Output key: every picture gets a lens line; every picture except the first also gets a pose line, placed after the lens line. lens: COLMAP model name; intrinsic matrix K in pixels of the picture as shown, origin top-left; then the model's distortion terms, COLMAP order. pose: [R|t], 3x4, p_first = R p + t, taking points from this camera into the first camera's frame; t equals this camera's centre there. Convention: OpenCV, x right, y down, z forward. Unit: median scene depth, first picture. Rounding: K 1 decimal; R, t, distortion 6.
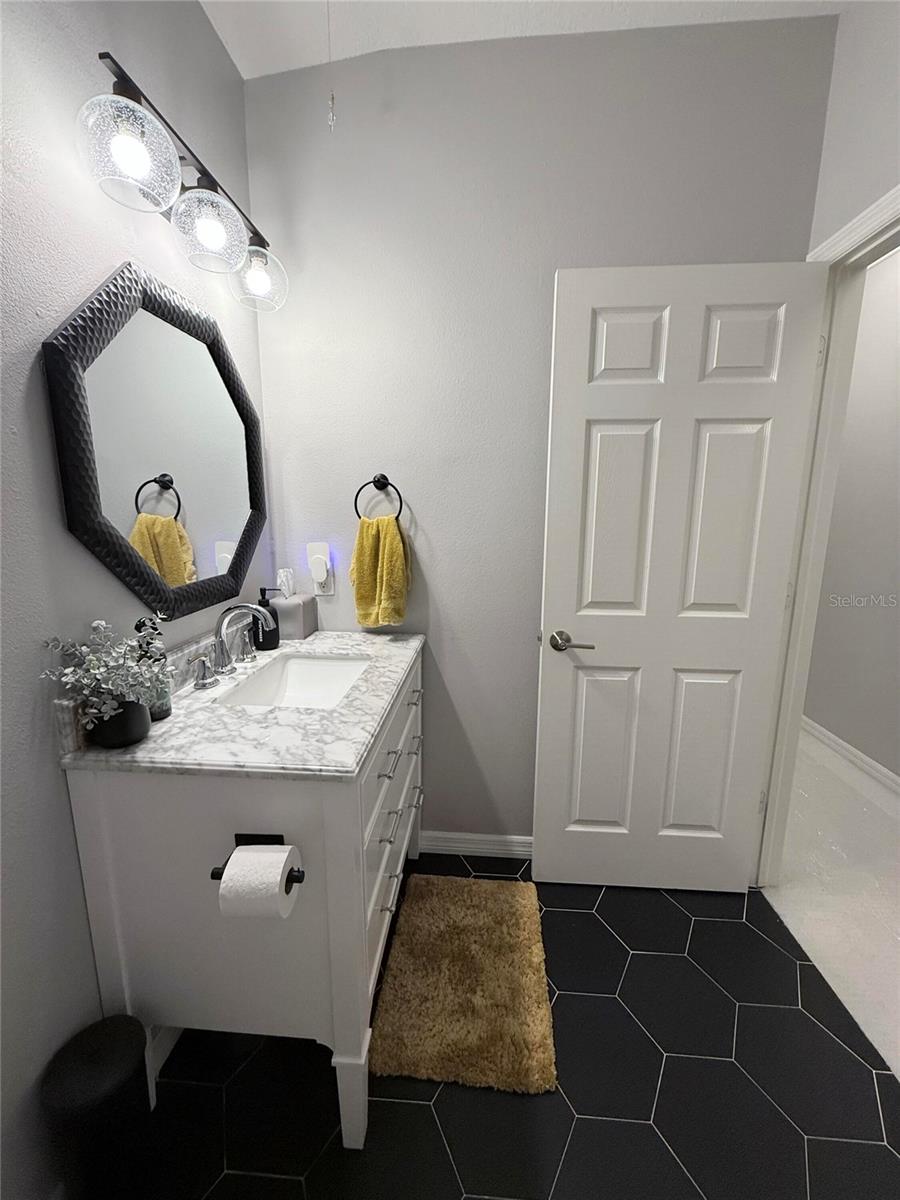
lens RADIAL K [[479.5, 0, 449.5], [0, 479.5, 595.8], [0, 0, 1]] dist [-0.000845, 0.000349]
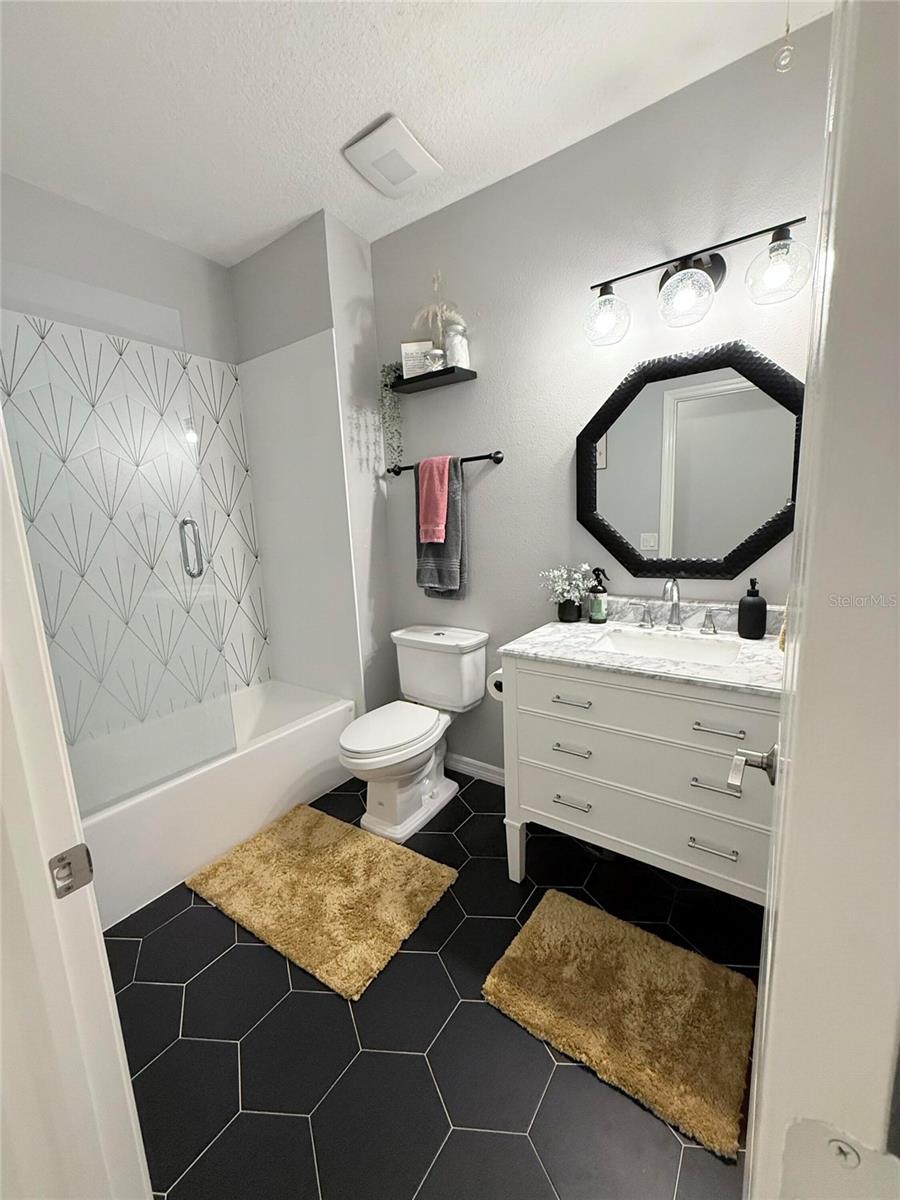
lens RADIAL K [[479.5, 0, 449.5], [0, 479.5, 595.8], [0, 0, 1]] dist [-0.000845, 0.000349]
pose [[-0.518221, 0.164953, -0.839189, 1.045024], [-0.109189, 0.960434, 0.256212, -0.219327], [0.848248, 0.224404, -0.479706, 1.202482]]
